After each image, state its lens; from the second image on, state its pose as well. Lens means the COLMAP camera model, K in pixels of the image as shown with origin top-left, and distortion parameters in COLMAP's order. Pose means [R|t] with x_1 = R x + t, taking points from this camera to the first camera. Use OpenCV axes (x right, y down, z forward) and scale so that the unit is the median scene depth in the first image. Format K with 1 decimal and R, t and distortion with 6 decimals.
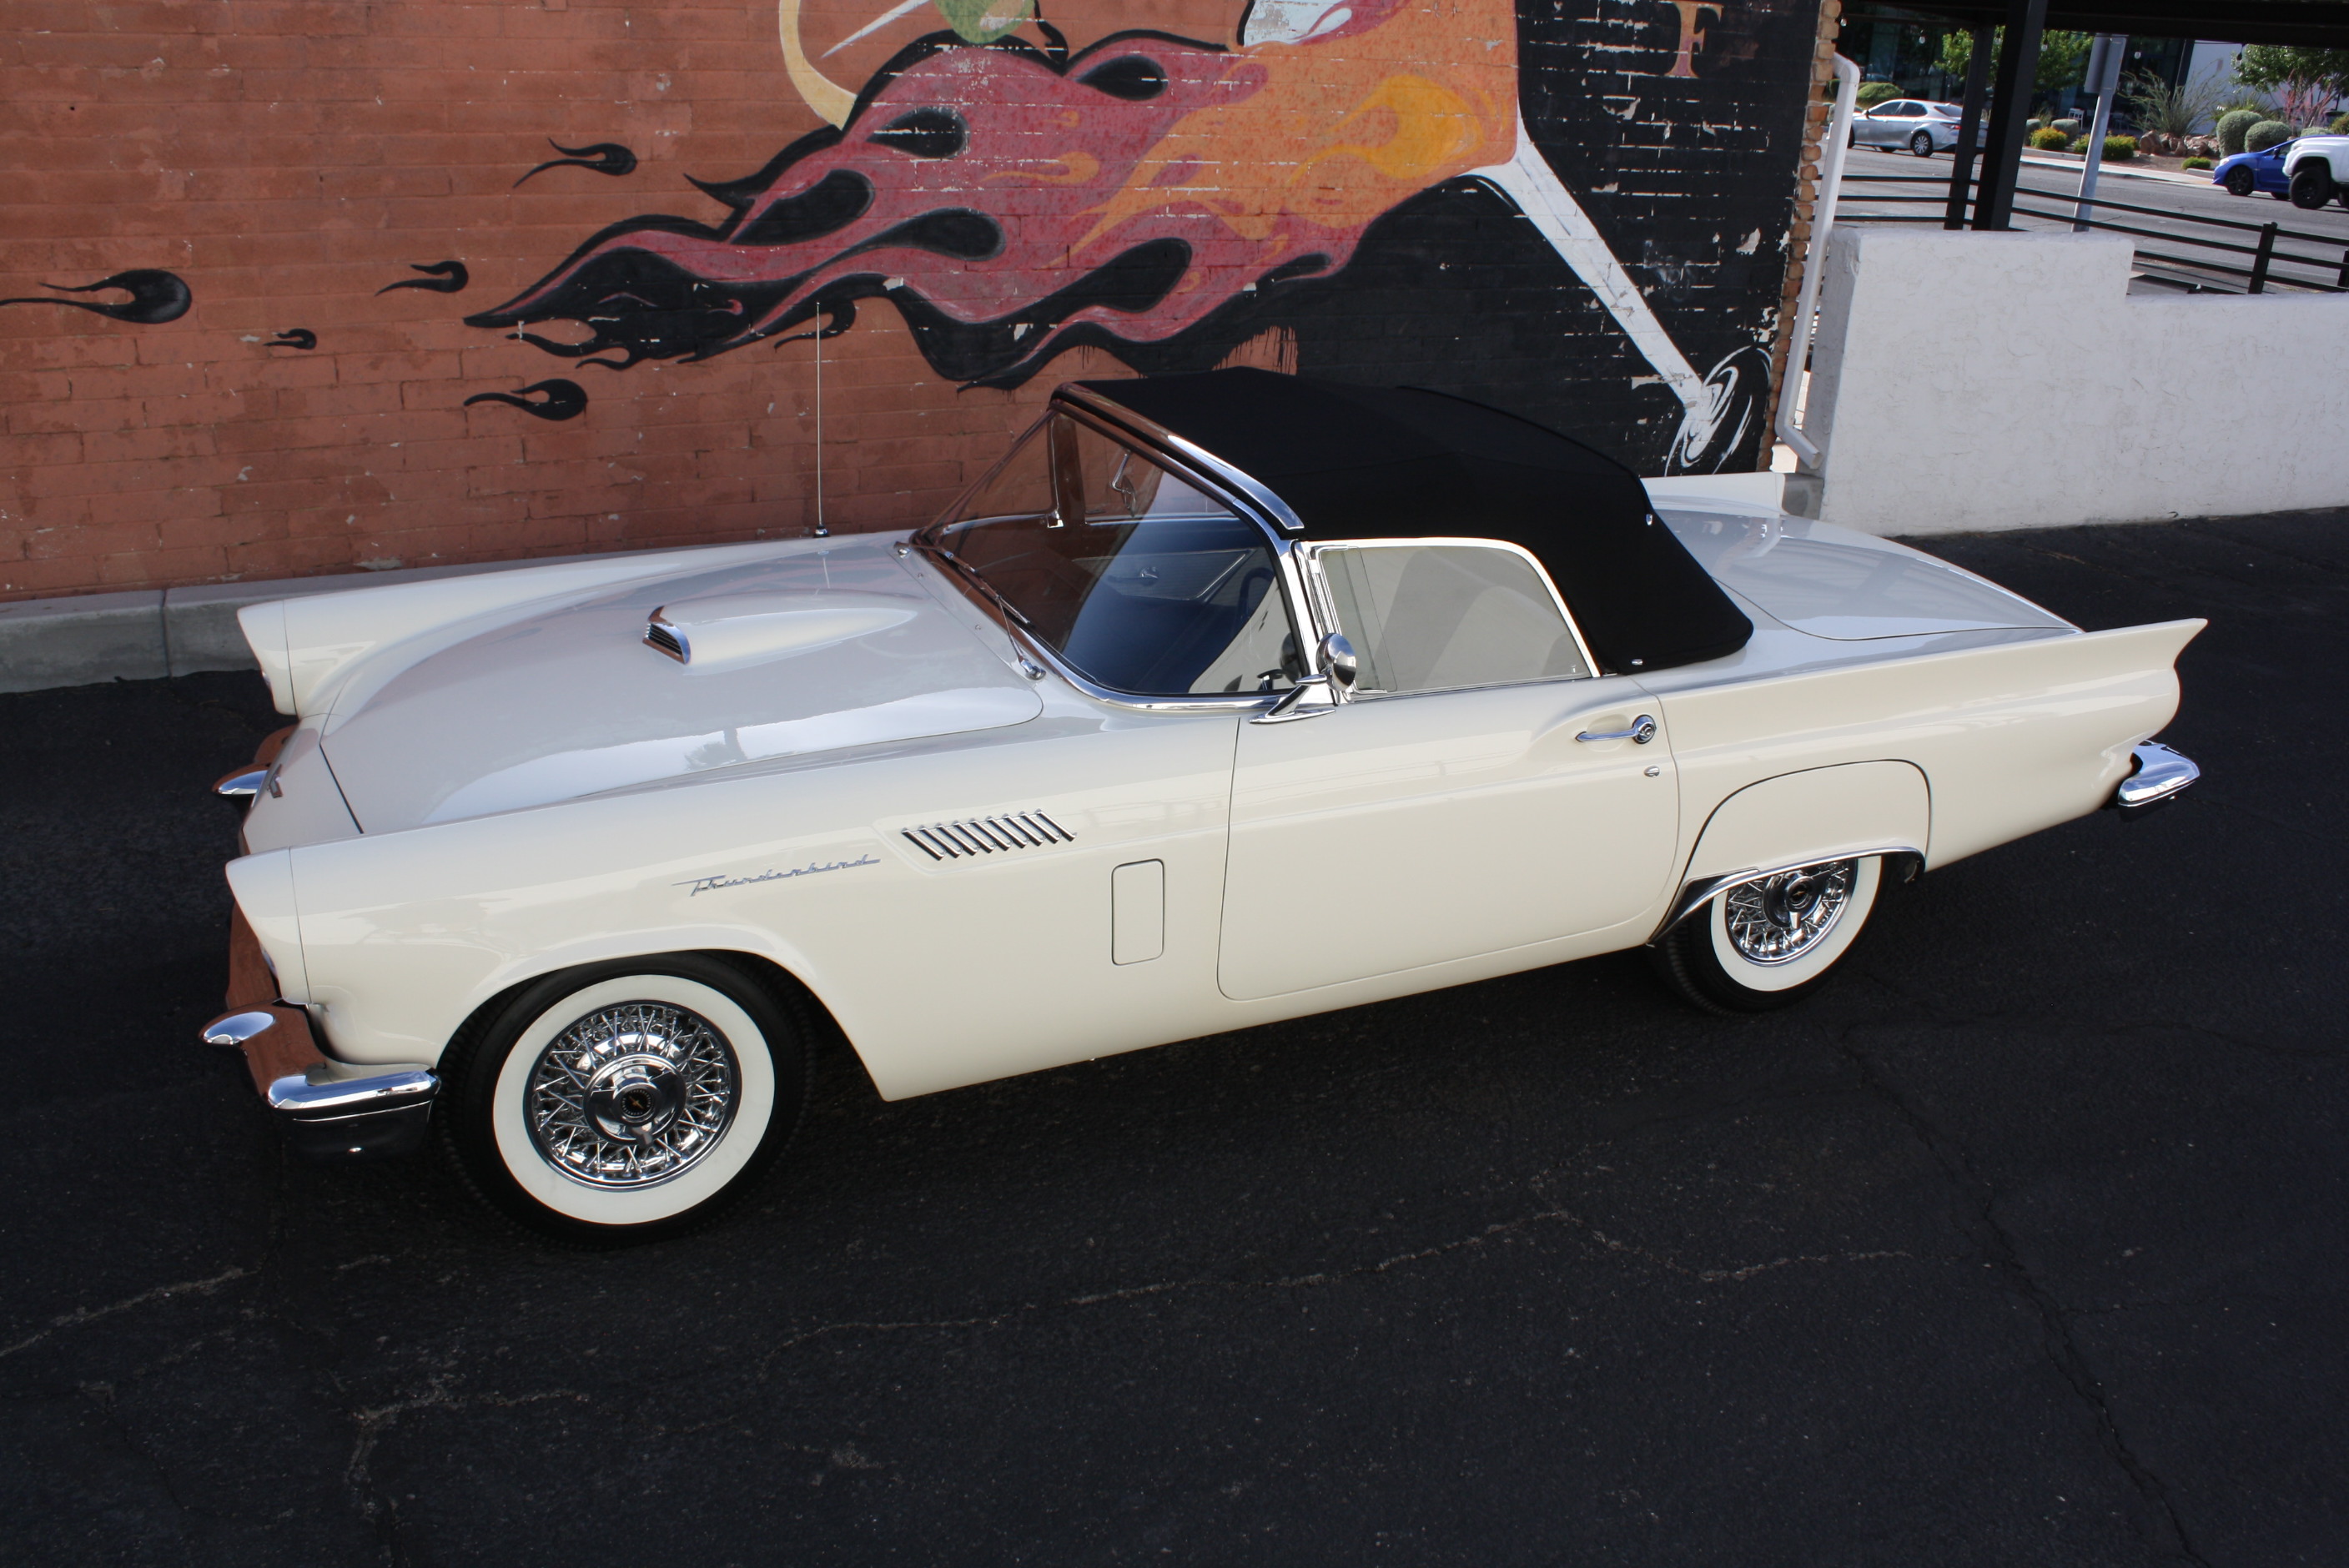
lens RADIAL K [[2036.6, 0, 1175.3], [0, 2036.6, 779.1], [0, 0, 1]] dist [-0.135962, 0.108757]
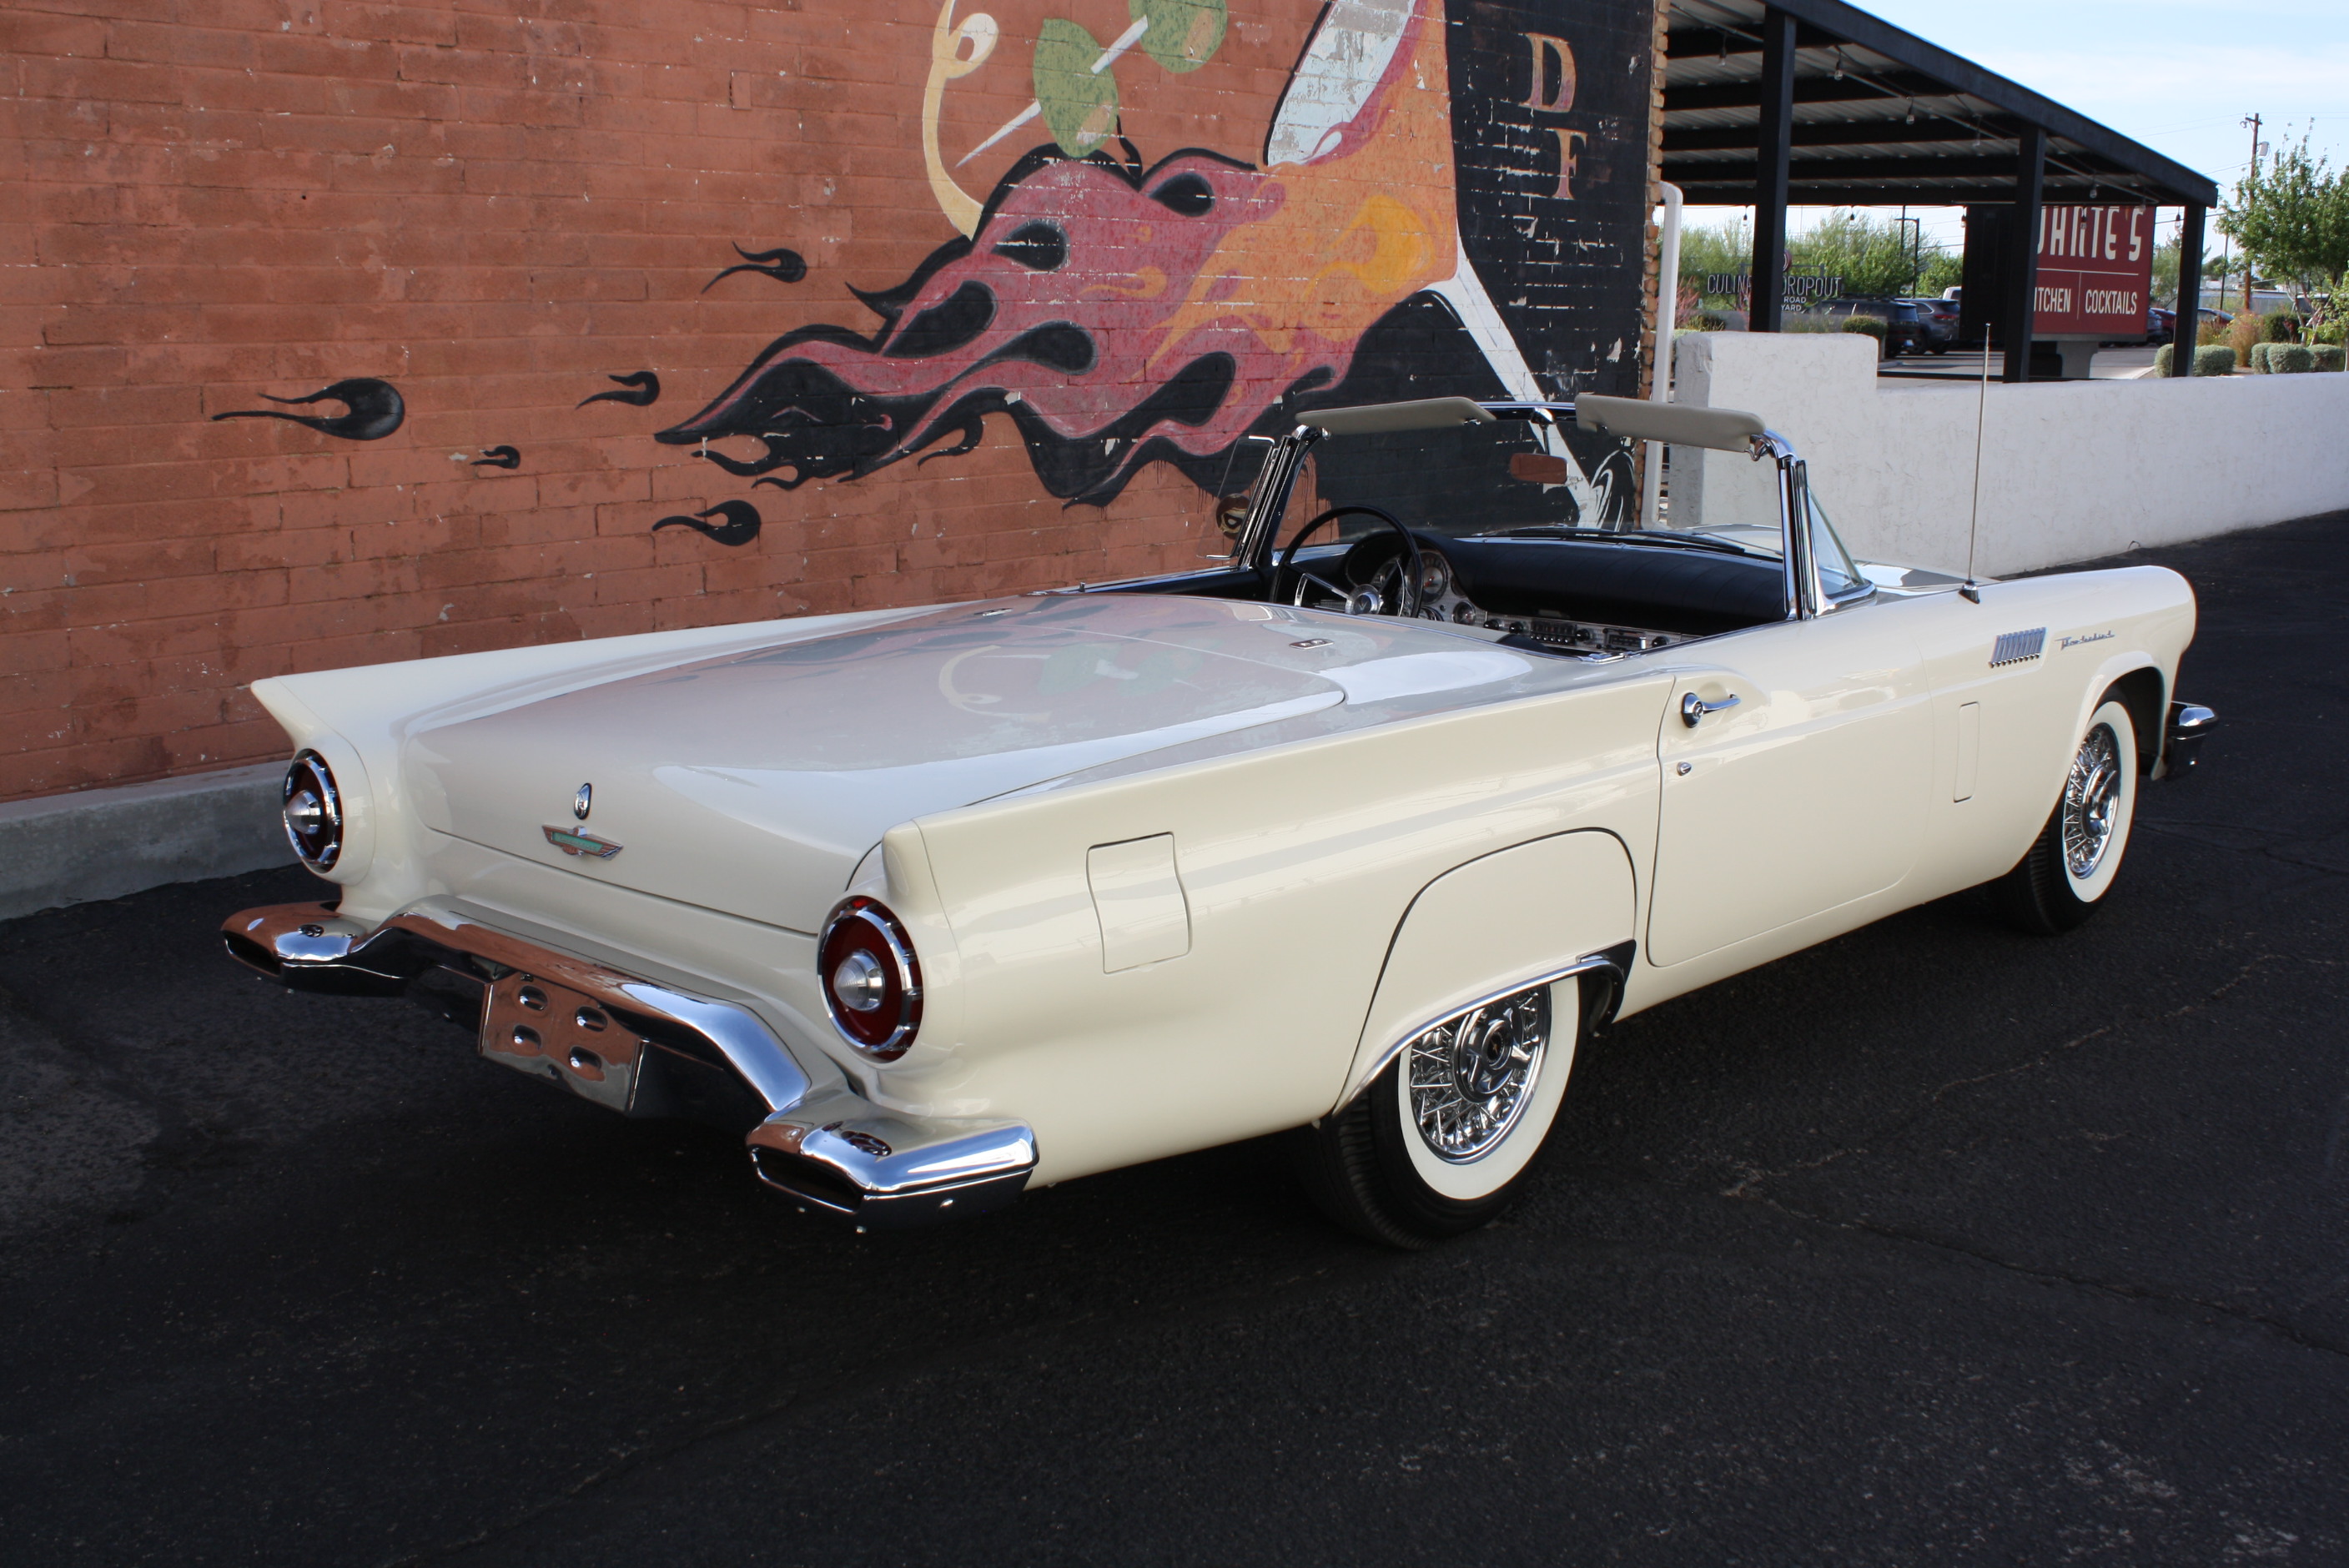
lens RADIAL K [[2332.2, 0, 1243.0], [0, 2332.2, 716.8], [0, 0, 1]] dist [-0.071669, 0.000000]
pose [[0.919522, -0.107219, 0.378132, -0.502901], [0.175594, 0.972787, -0.151166, 0.098359], [-0.351634, 0.205399, 0.913326, -0.036526]]
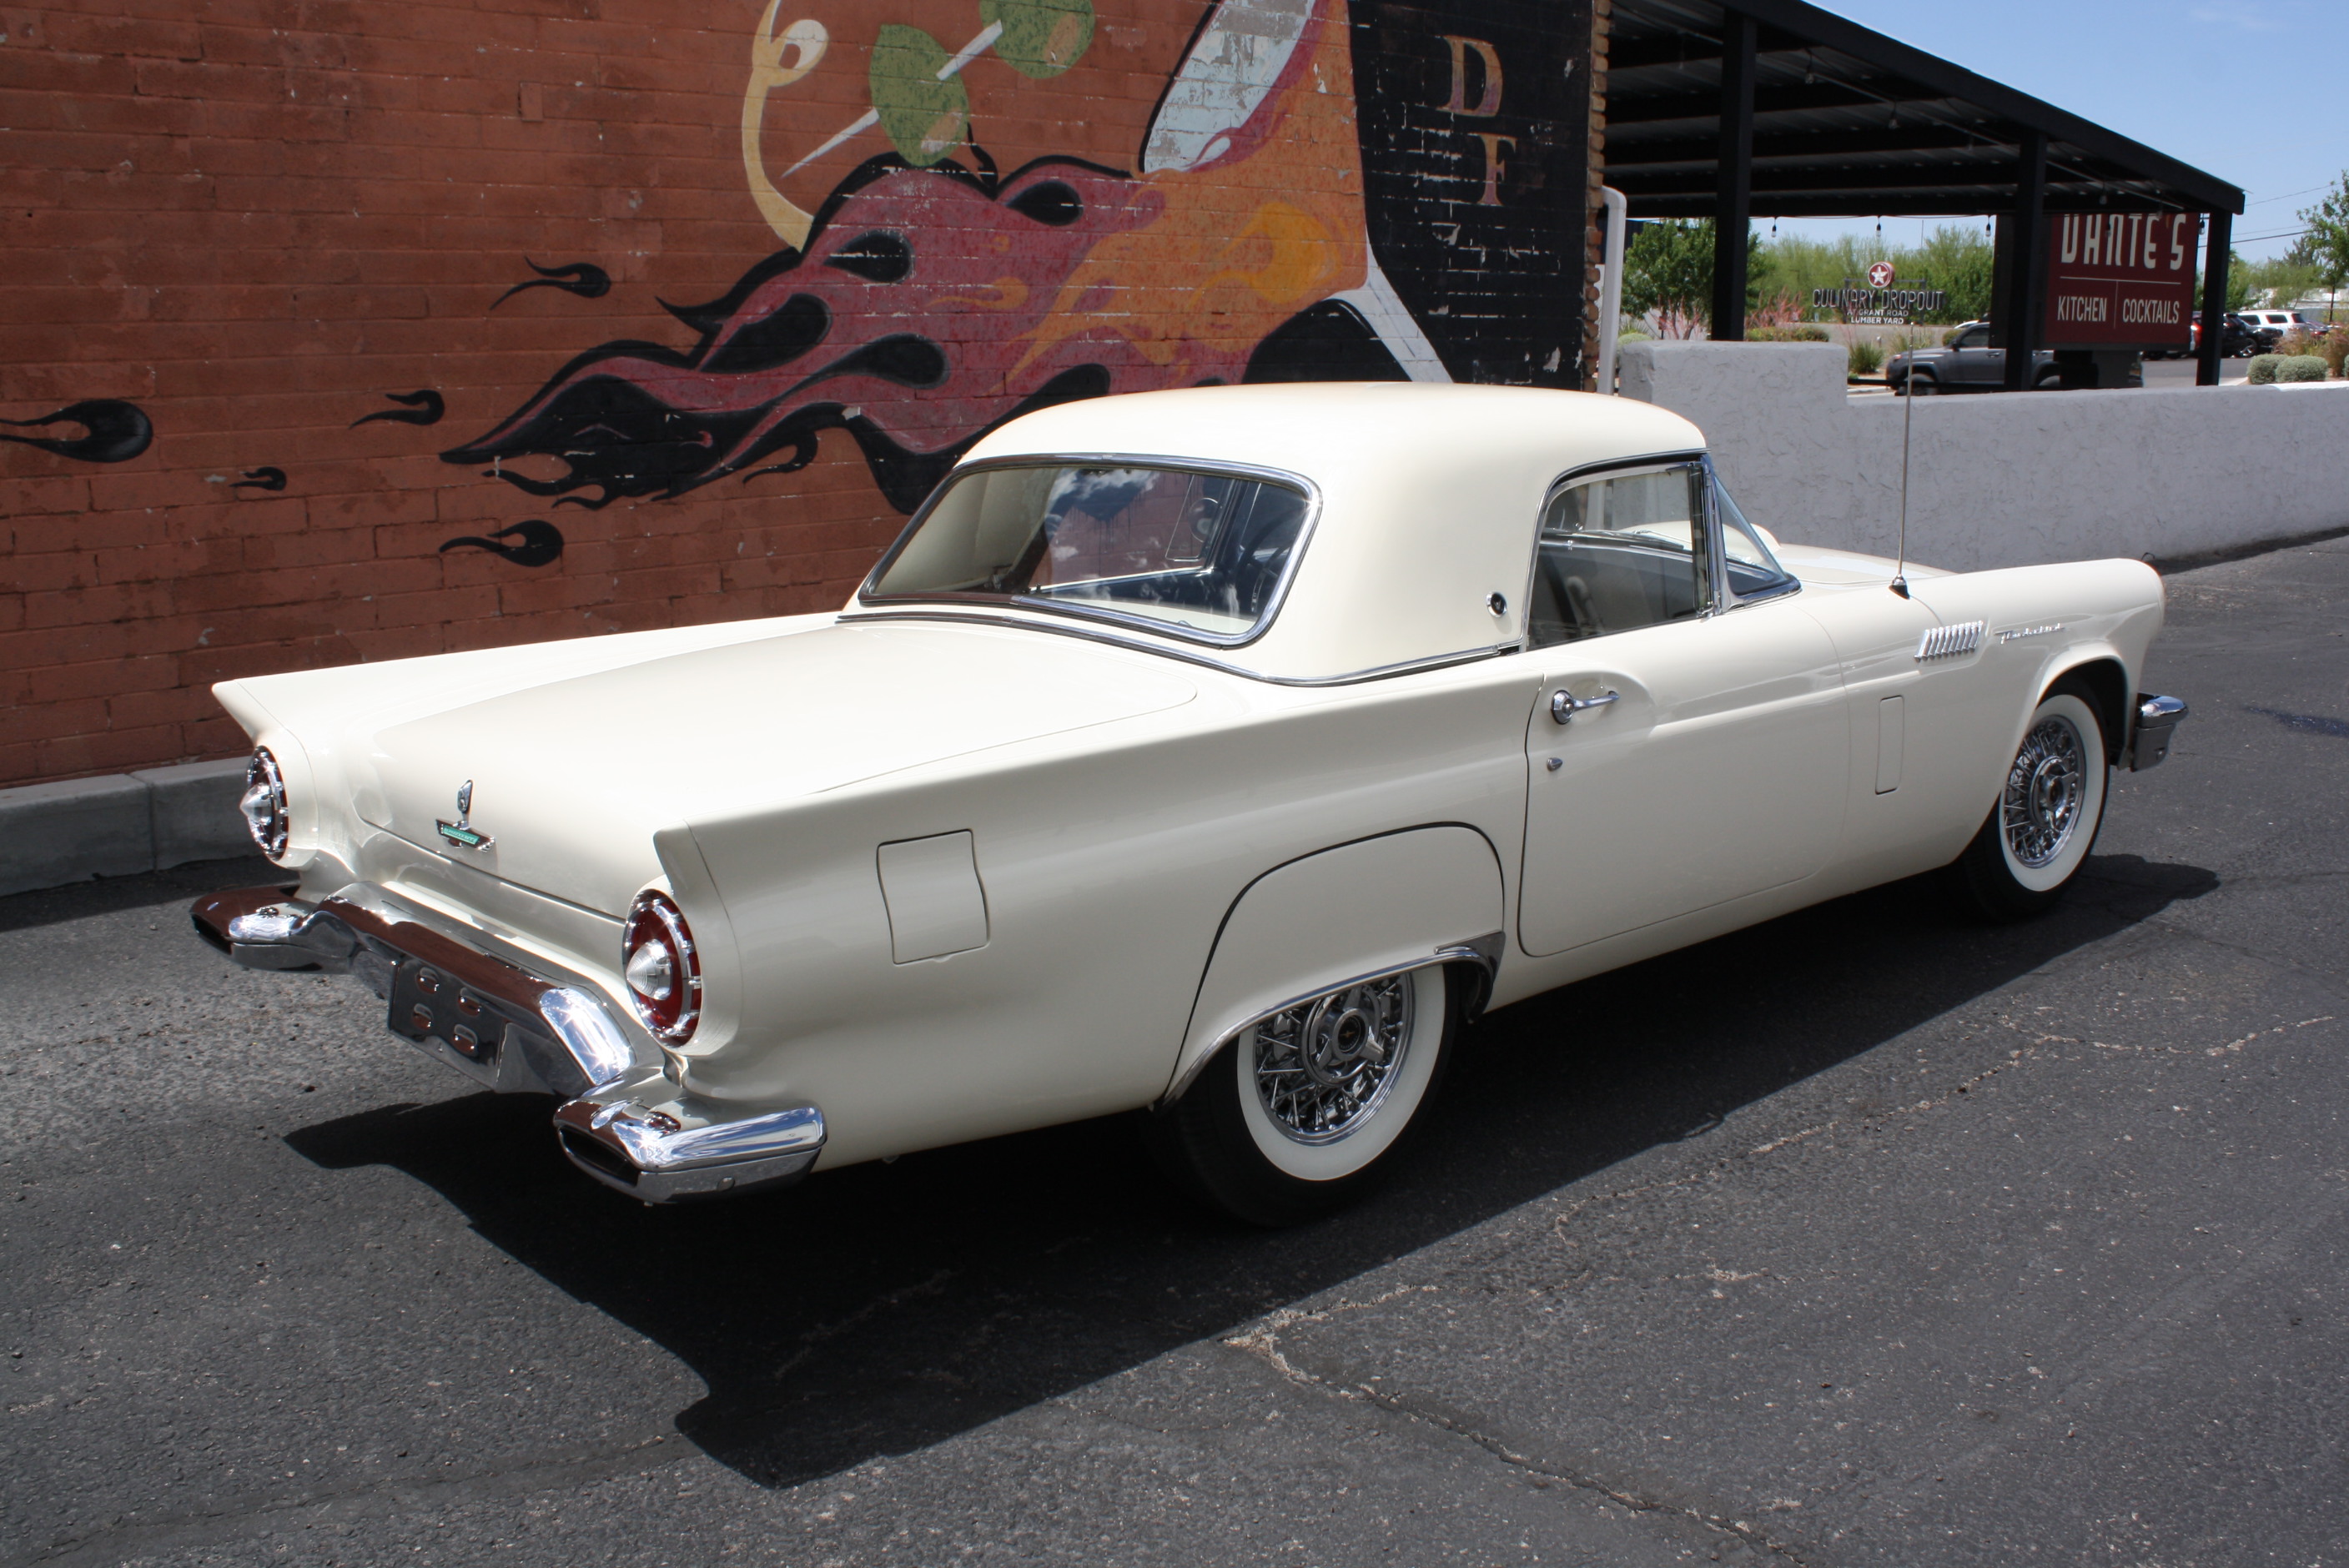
lens RADIAL K [[2171.9, 0, 1187.2], [0, 2171.9, 729.8], [0, 0, 1]] dist [-0.085403, 0.000000]
pose [[0.951511, -0.103343, 0.289737, -0.315668], [0.153503, 0.975743, -0.156086, 0.088808], [-0.266578, 0.192993, 0.944293, 0.021173]]
